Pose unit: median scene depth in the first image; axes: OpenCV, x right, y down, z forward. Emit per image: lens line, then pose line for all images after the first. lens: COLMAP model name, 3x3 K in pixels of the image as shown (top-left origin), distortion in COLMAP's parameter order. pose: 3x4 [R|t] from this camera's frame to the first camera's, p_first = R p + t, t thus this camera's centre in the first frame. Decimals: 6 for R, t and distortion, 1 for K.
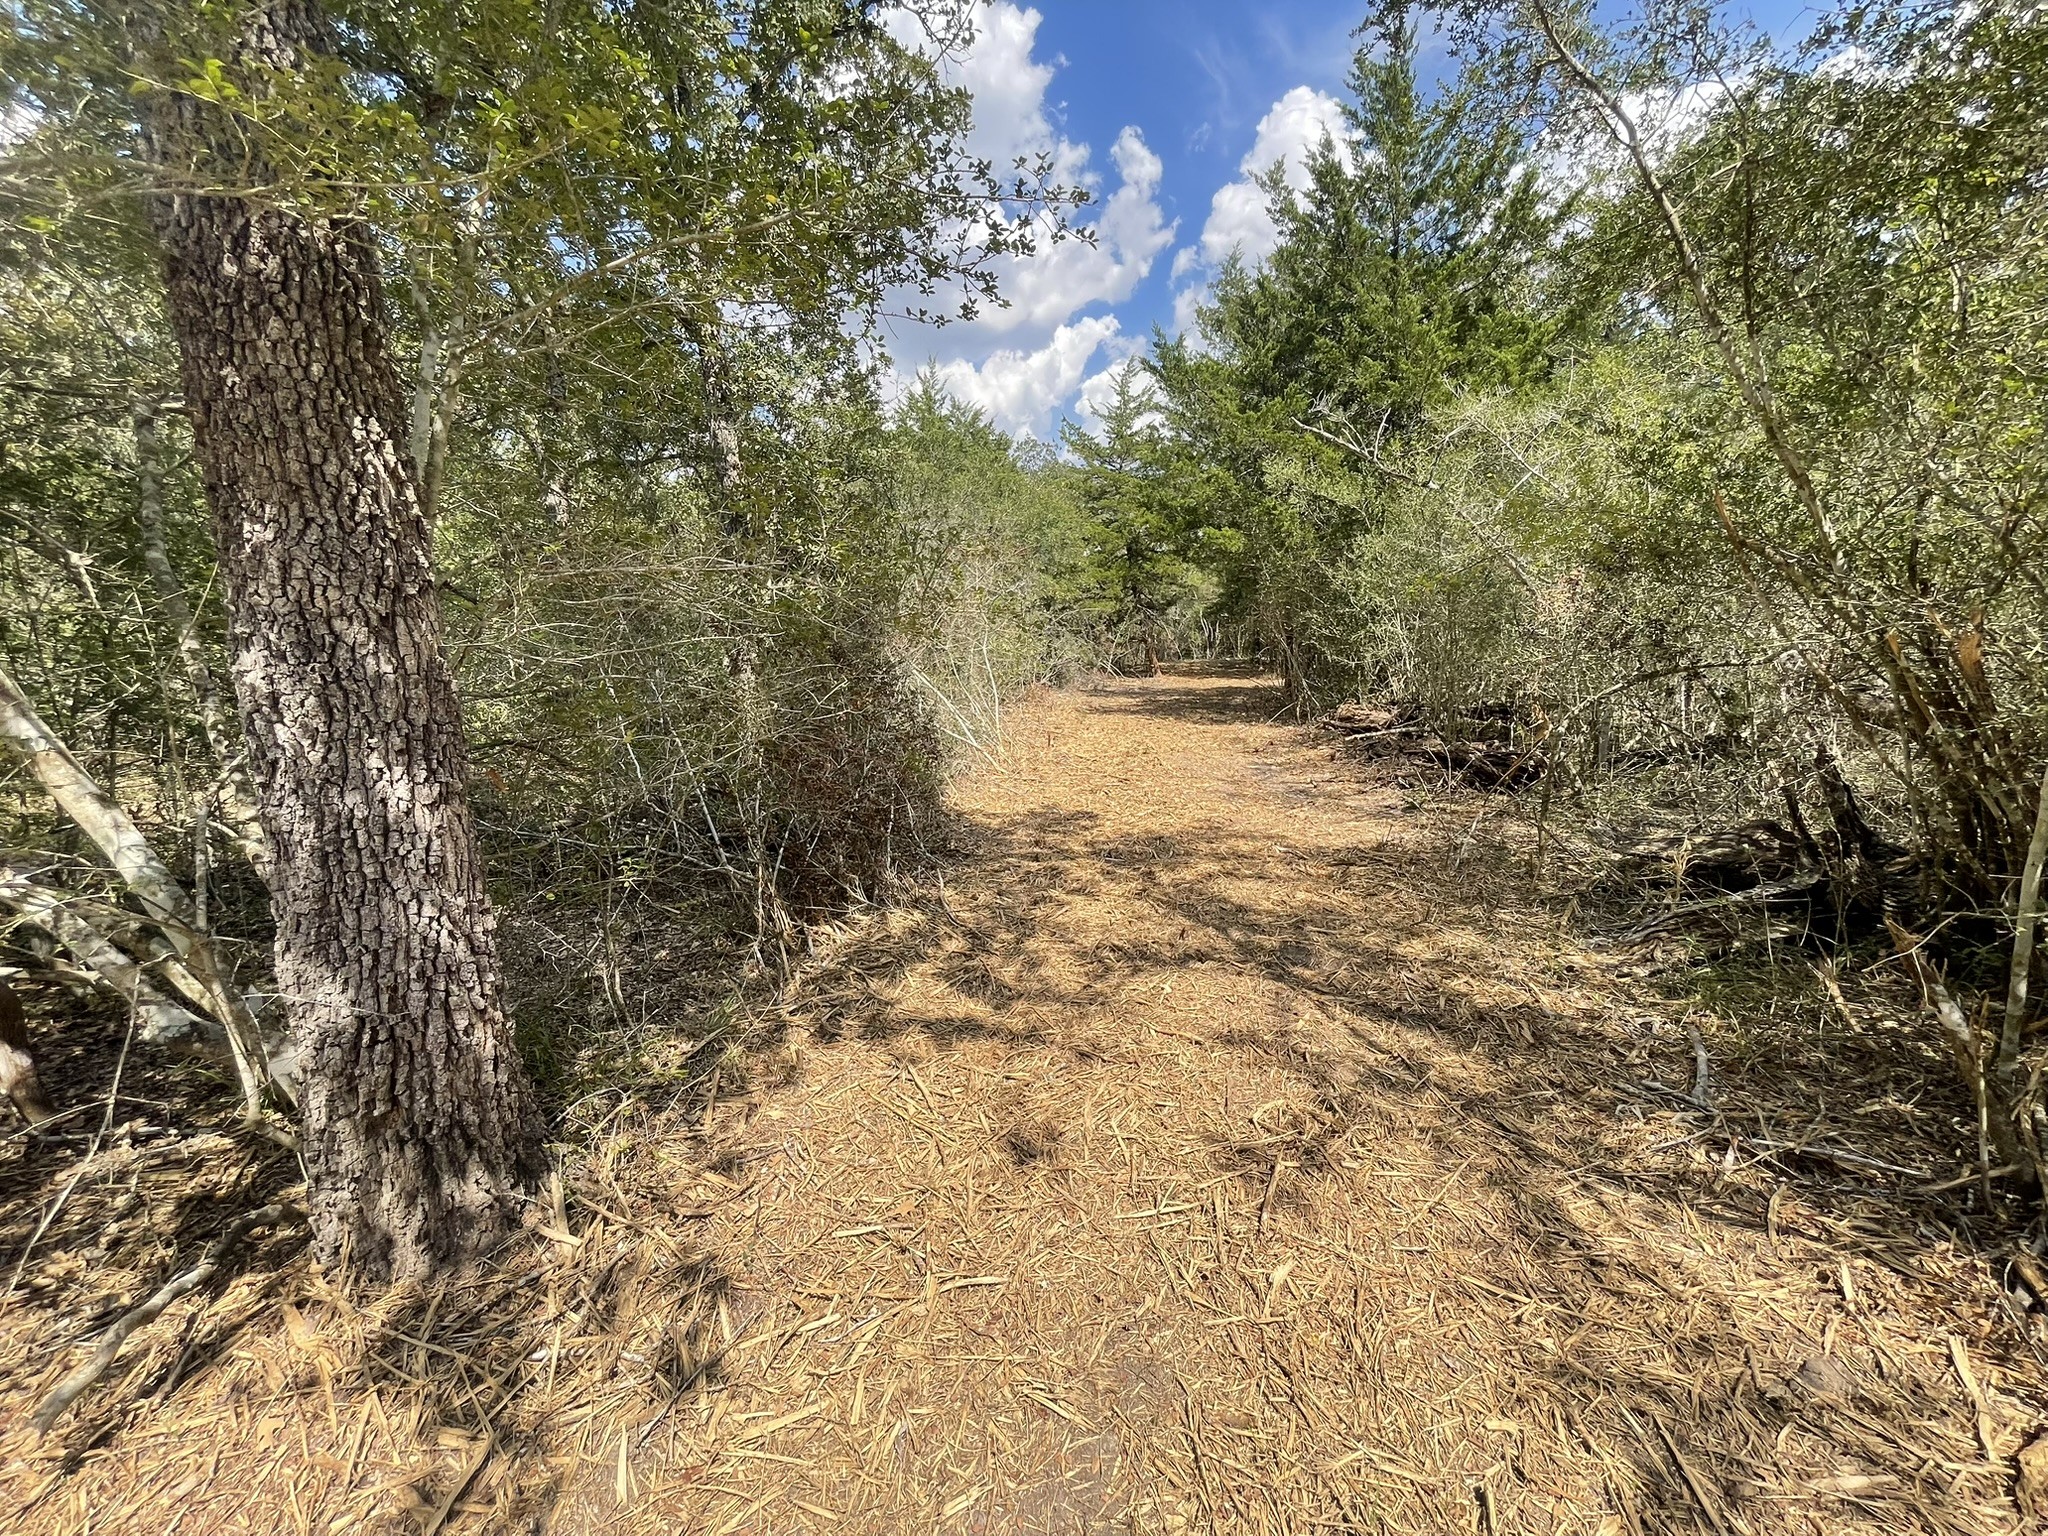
lens RADIAL K [[822.3, 0, 1023.7], [0, 822.3, 764.9], [0, 0, 1]] dist [-0.001901, -0.000534]
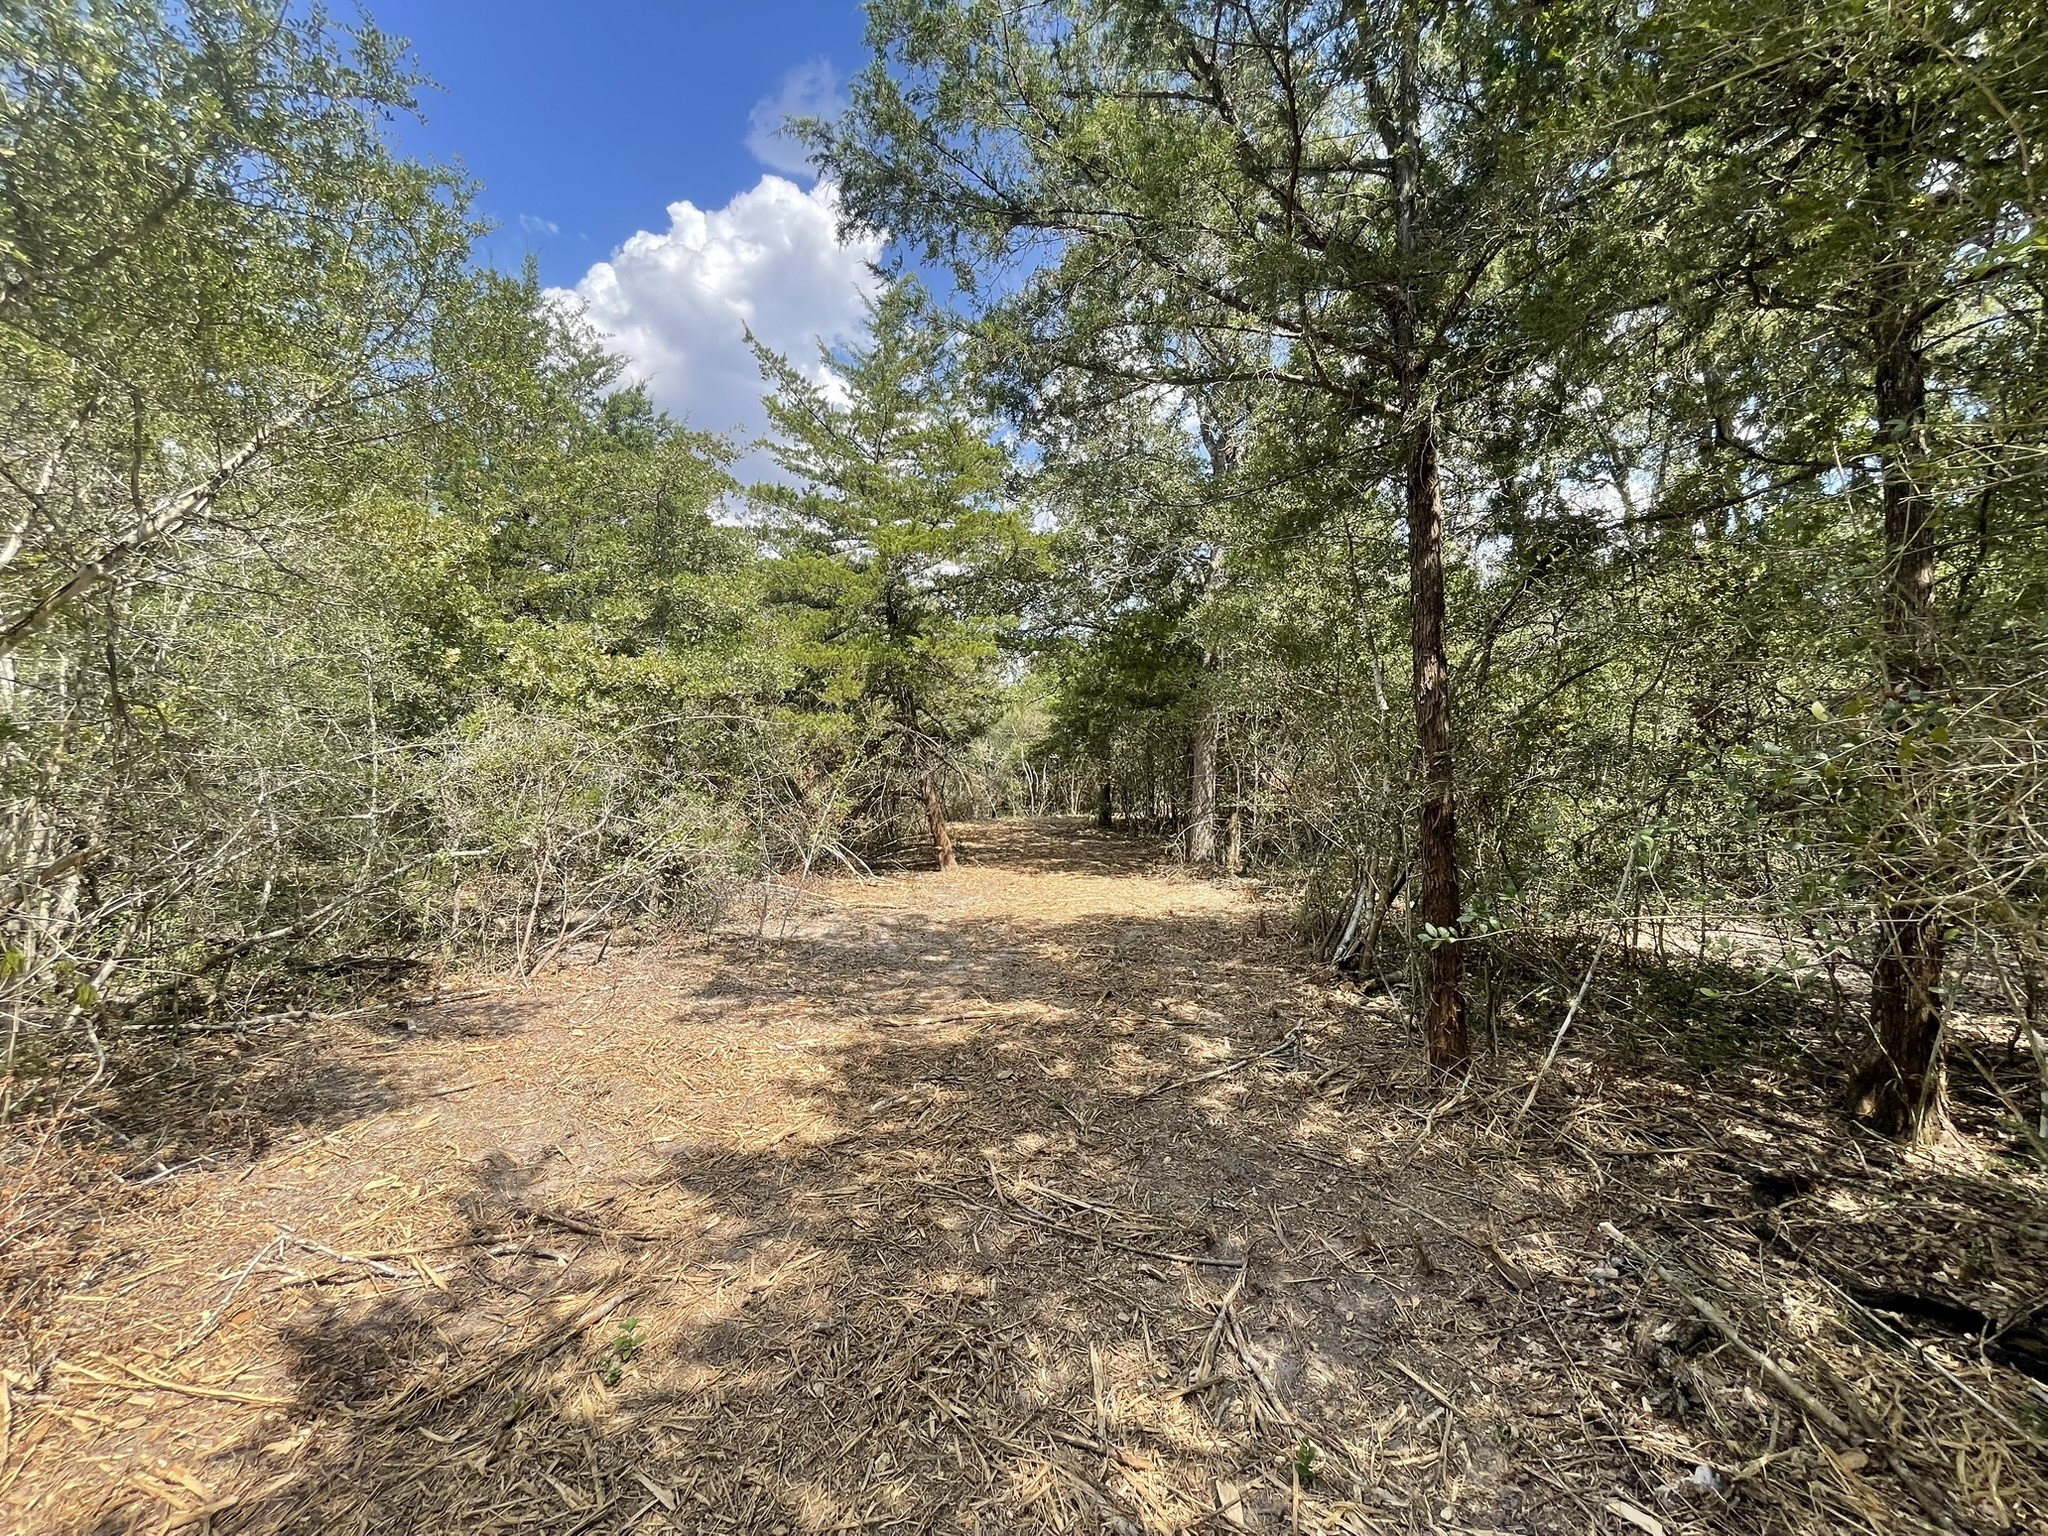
lens RADIAL K [[822.3, 0, 1024.0], [0, 822.3, 769.1], [0, 0, 1]] dist [-0.001901, -0.000534]
pose [[0.976767, 0.034797, 0.211460, 0.077209], [0.000591, 0.986289, -0.165029, -0.062467], [-0.214303, 0.161320, 0.963354, 0.367750]]
